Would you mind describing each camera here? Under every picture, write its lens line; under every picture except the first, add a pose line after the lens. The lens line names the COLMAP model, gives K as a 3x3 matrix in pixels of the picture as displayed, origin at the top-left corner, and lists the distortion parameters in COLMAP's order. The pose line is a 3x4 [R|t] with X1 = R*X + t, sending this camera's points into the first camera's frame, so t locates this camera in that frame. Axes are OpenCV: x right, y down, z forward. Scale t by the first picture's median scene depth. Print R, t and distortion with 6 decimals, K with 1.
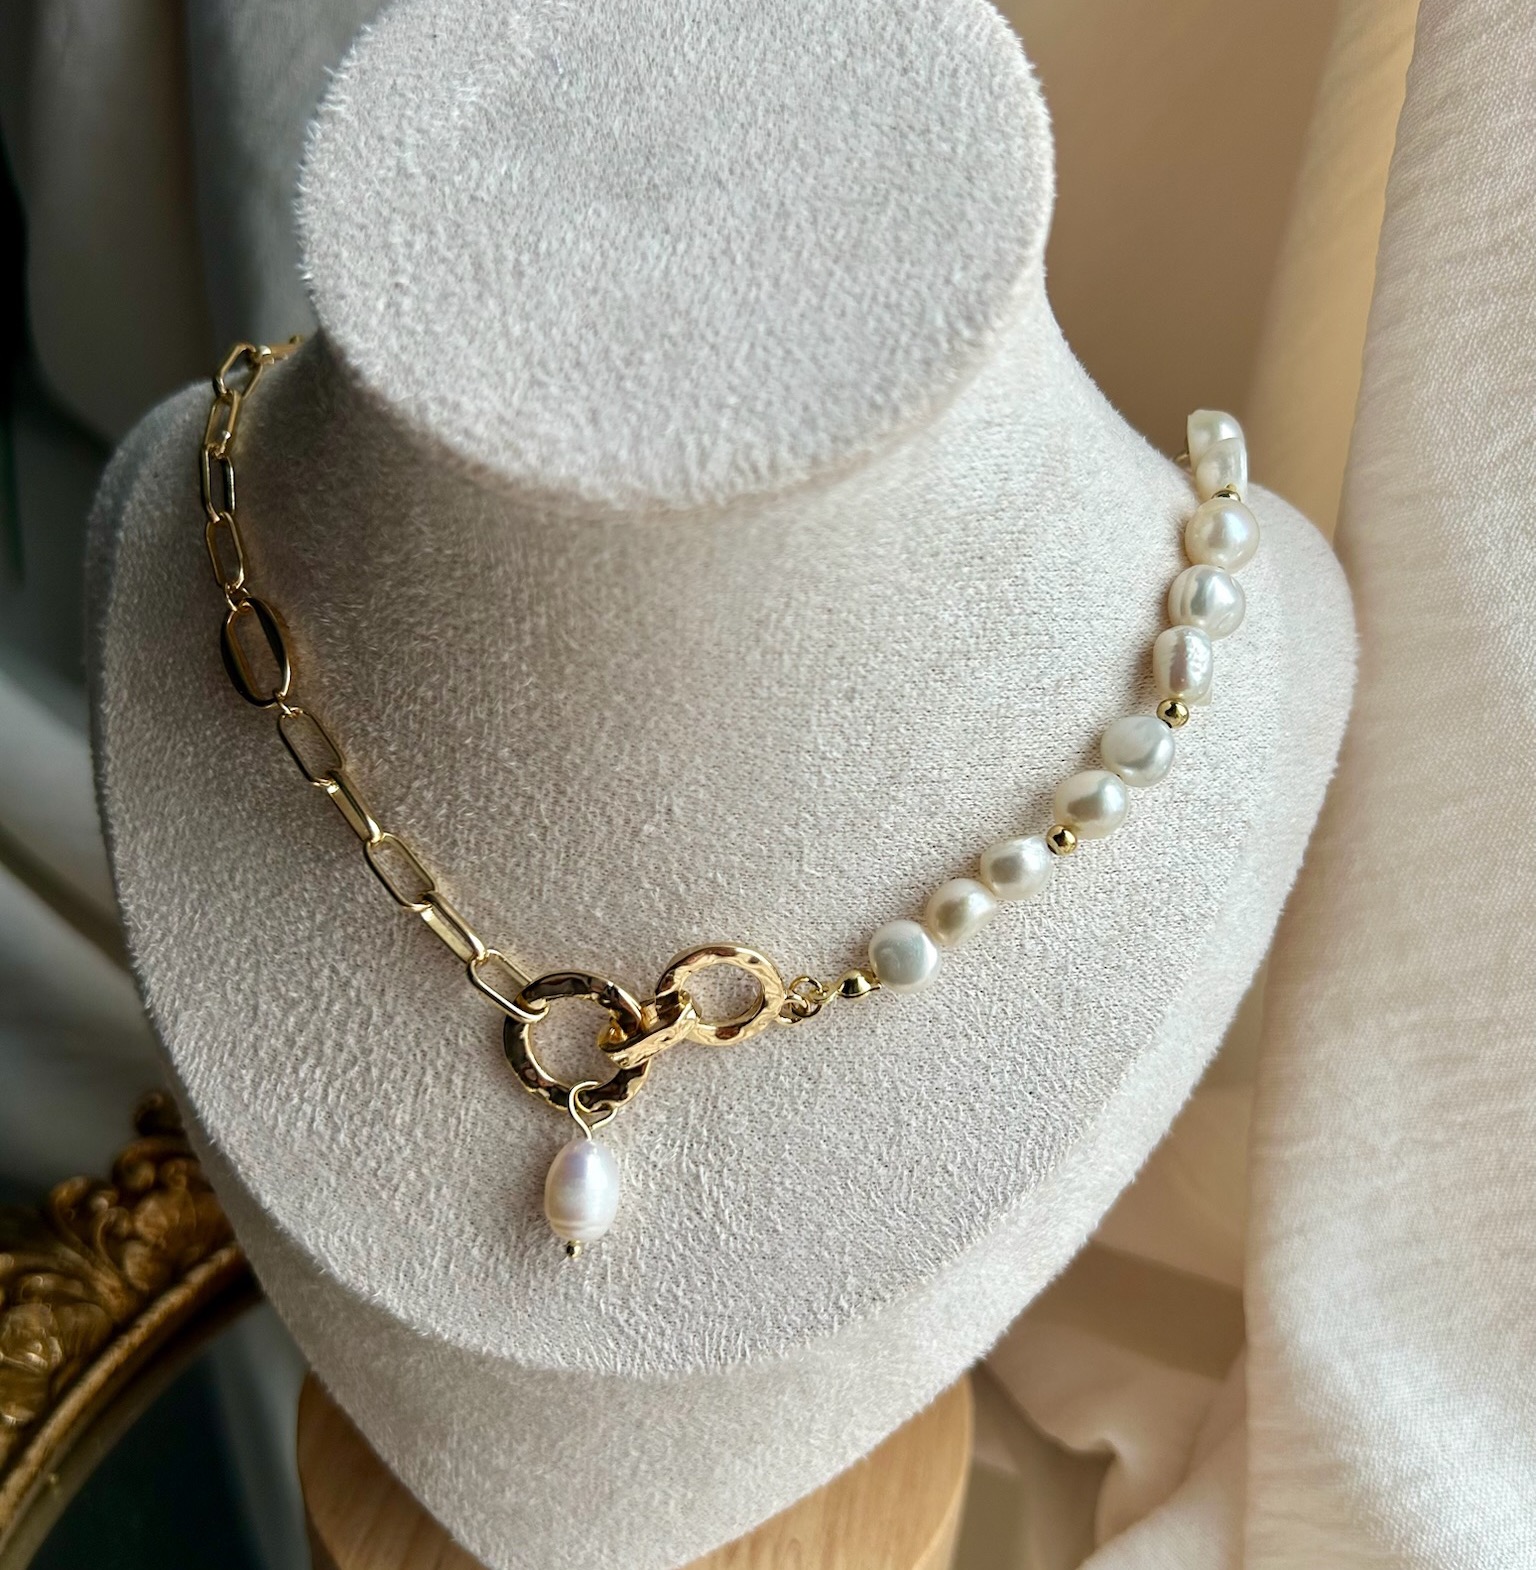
lens RADIAL K [[1614.2, 0, 748.1], [0, 1614.2, 804.4], [0, 0, 1]] dist [0.044814, -0.130290]
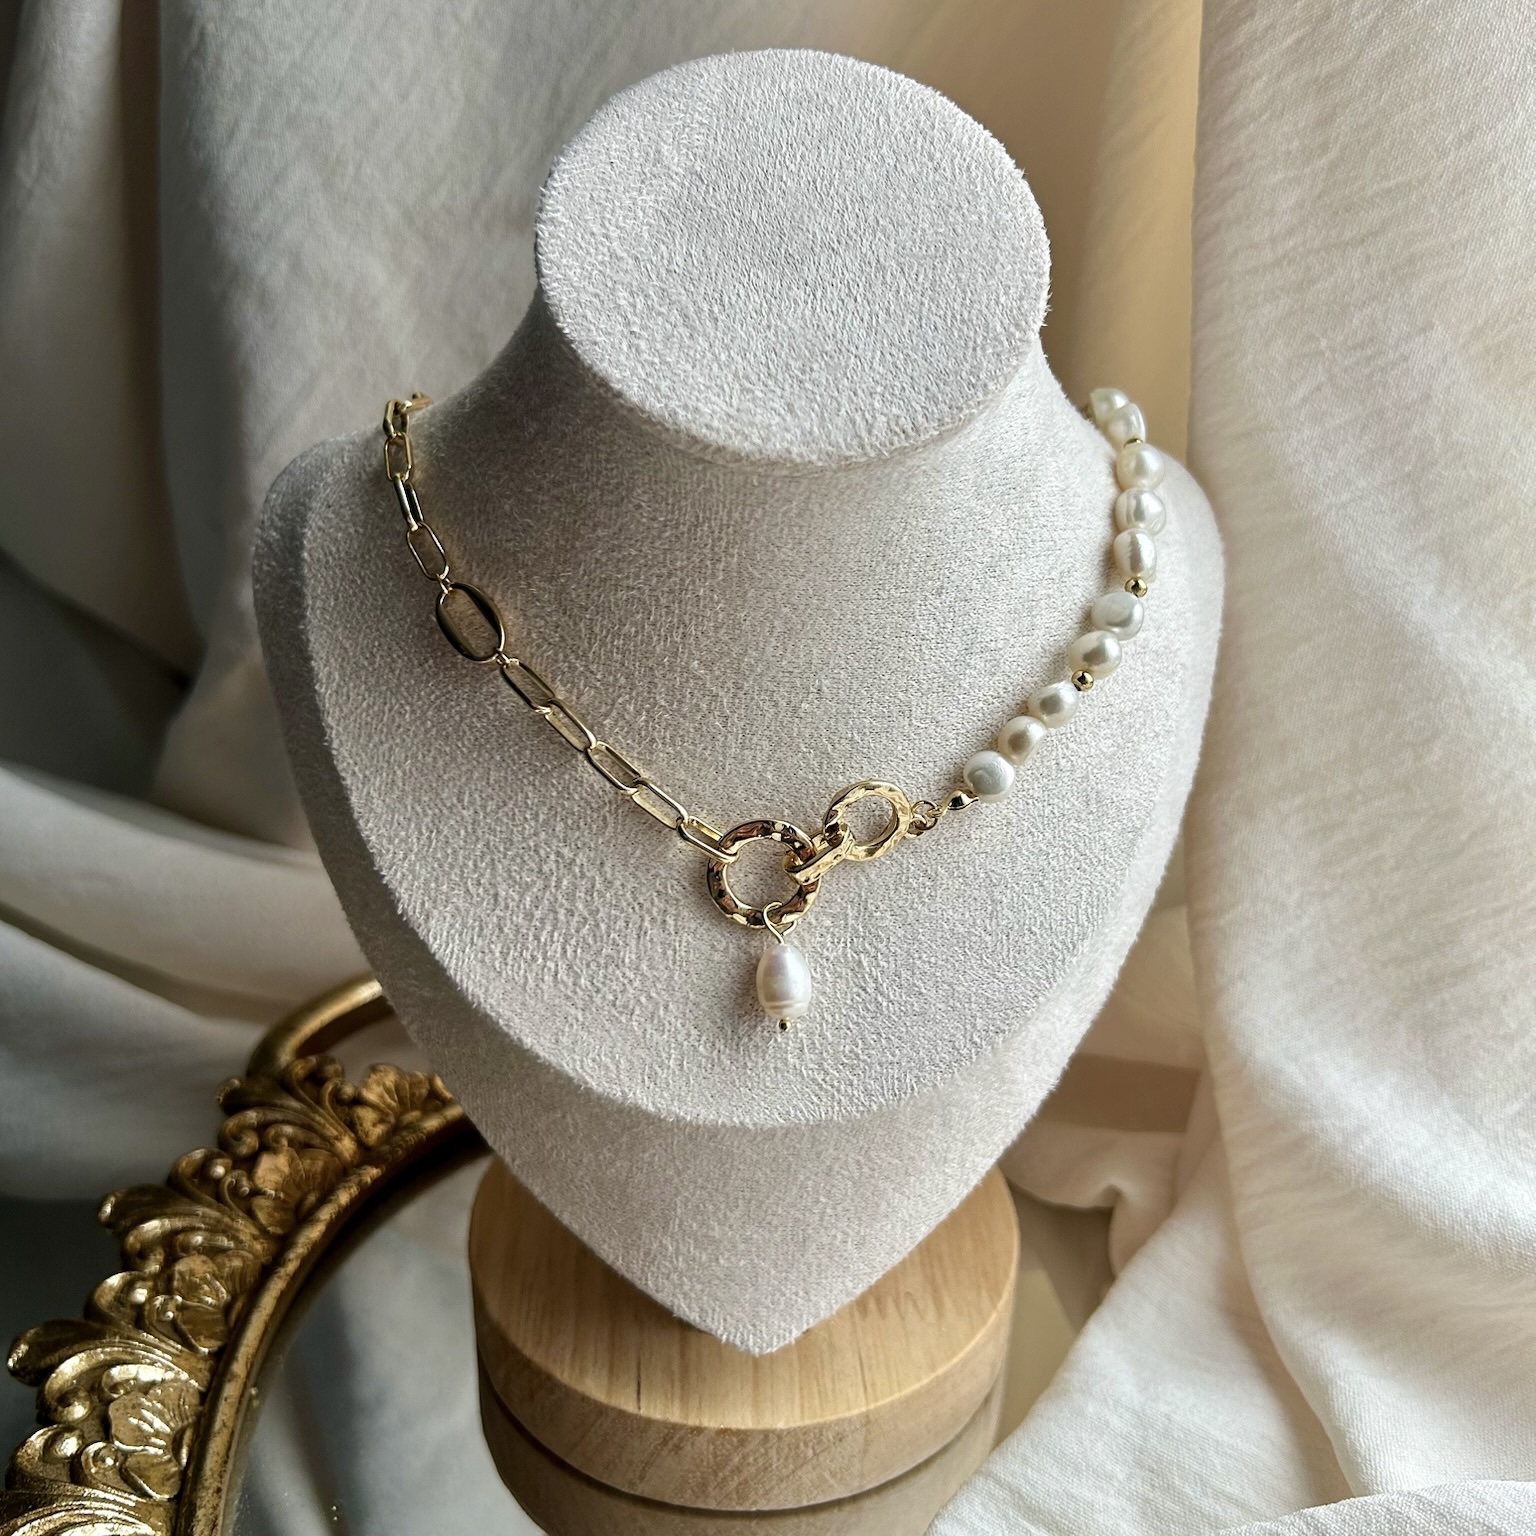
lens RADIAL K [[1580.4, 0, 767.4], [0, 1580.4, 708.0], [0, 0, 1]] dist [0.188457, -0.616597]
pose [[0.971909, -0.119342, 0.202853, -0.347344], [0.138004, 0.987160, -0.080438, 0.114485], [-0.190649, 0.106173, 0.975900, -0.305188]]
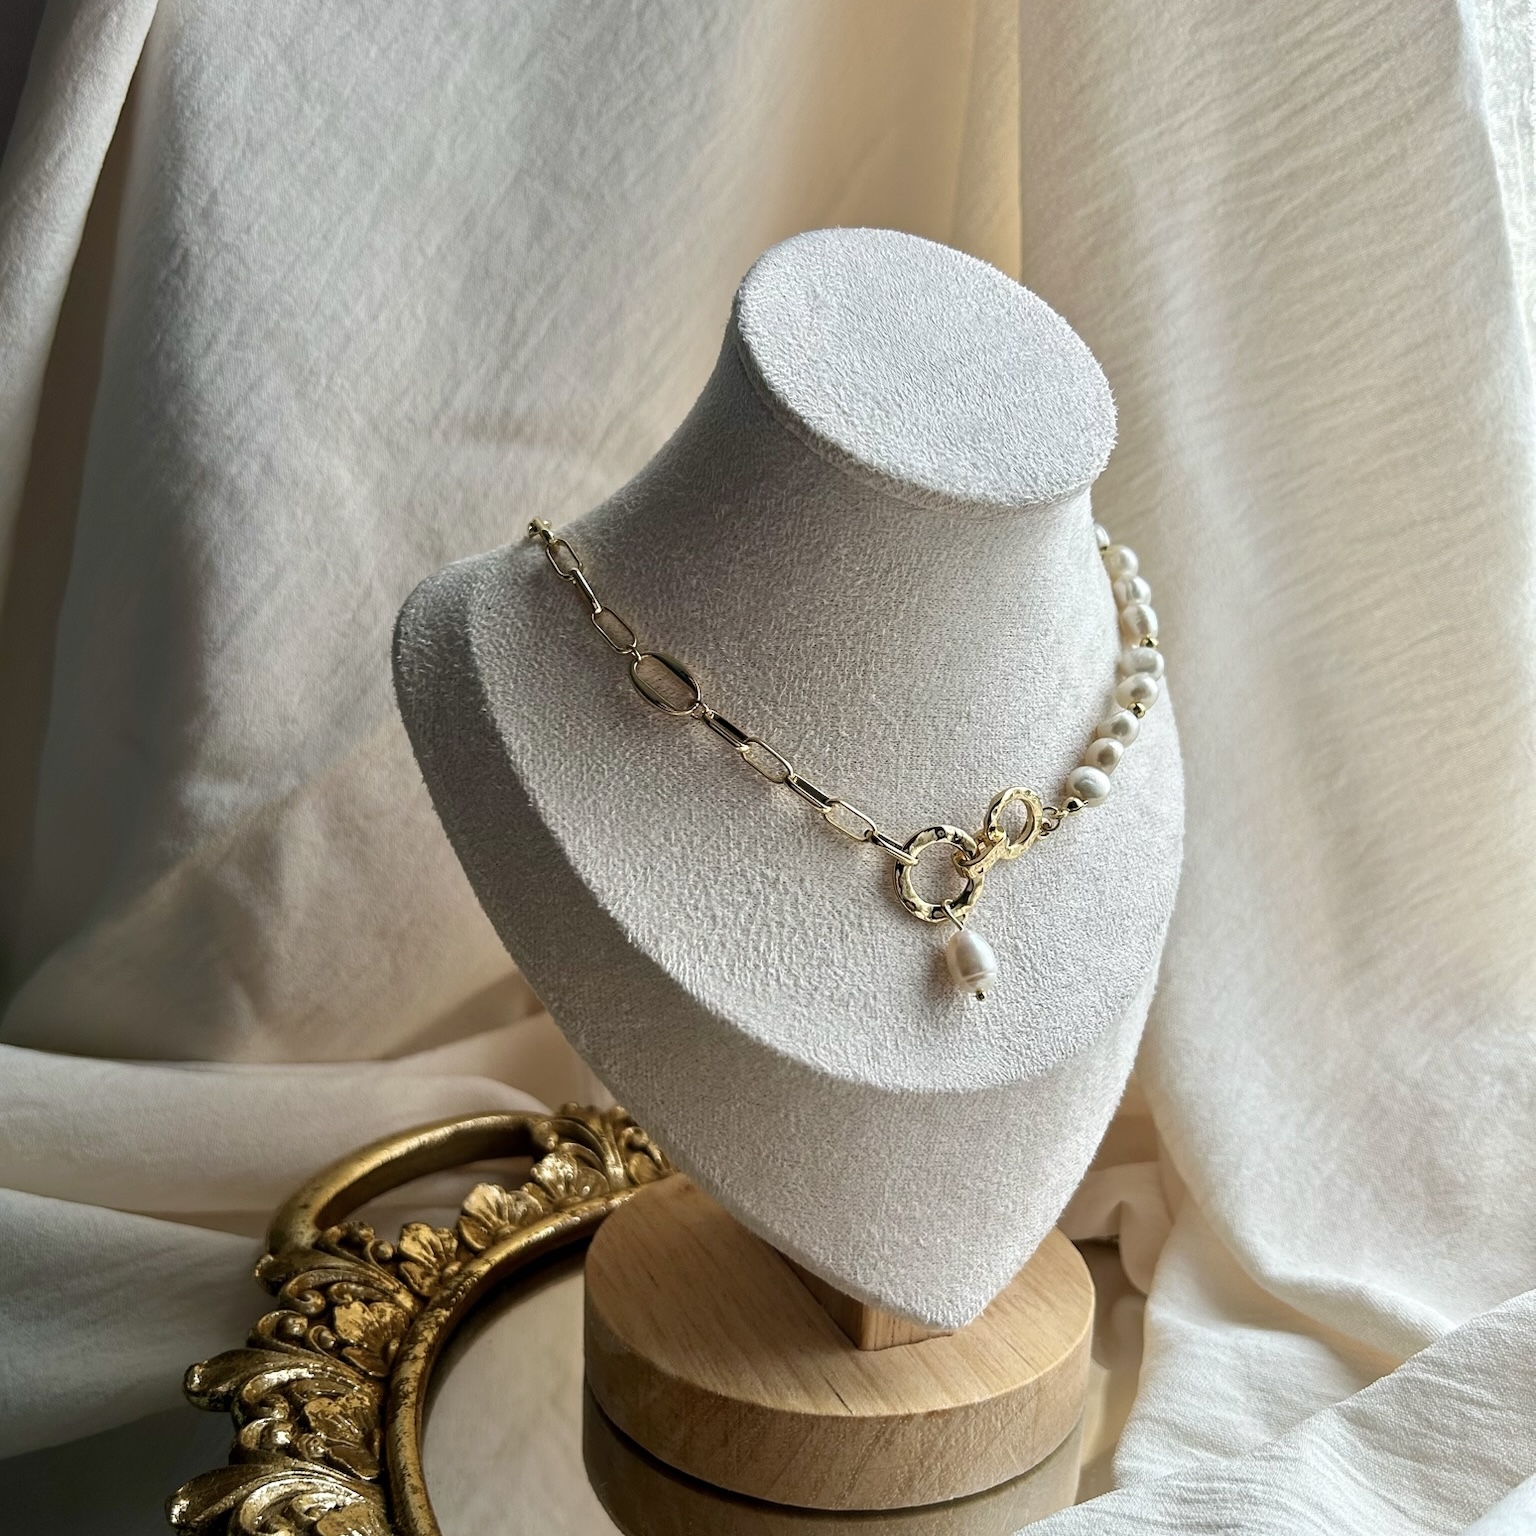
lens RADIAL K [[1572.2, 0, 768.0], [0, 1572.2, 768.0], [0, 0, 1]] dist [0.225050, -0.808673]
pose [[0.845810, -0.130380, 0.517306, -1.015639], [0.271624, 0.939825, -0.207242, 0.318406], [-0.459157, 0.315800, 0.830328, -0.242994]]
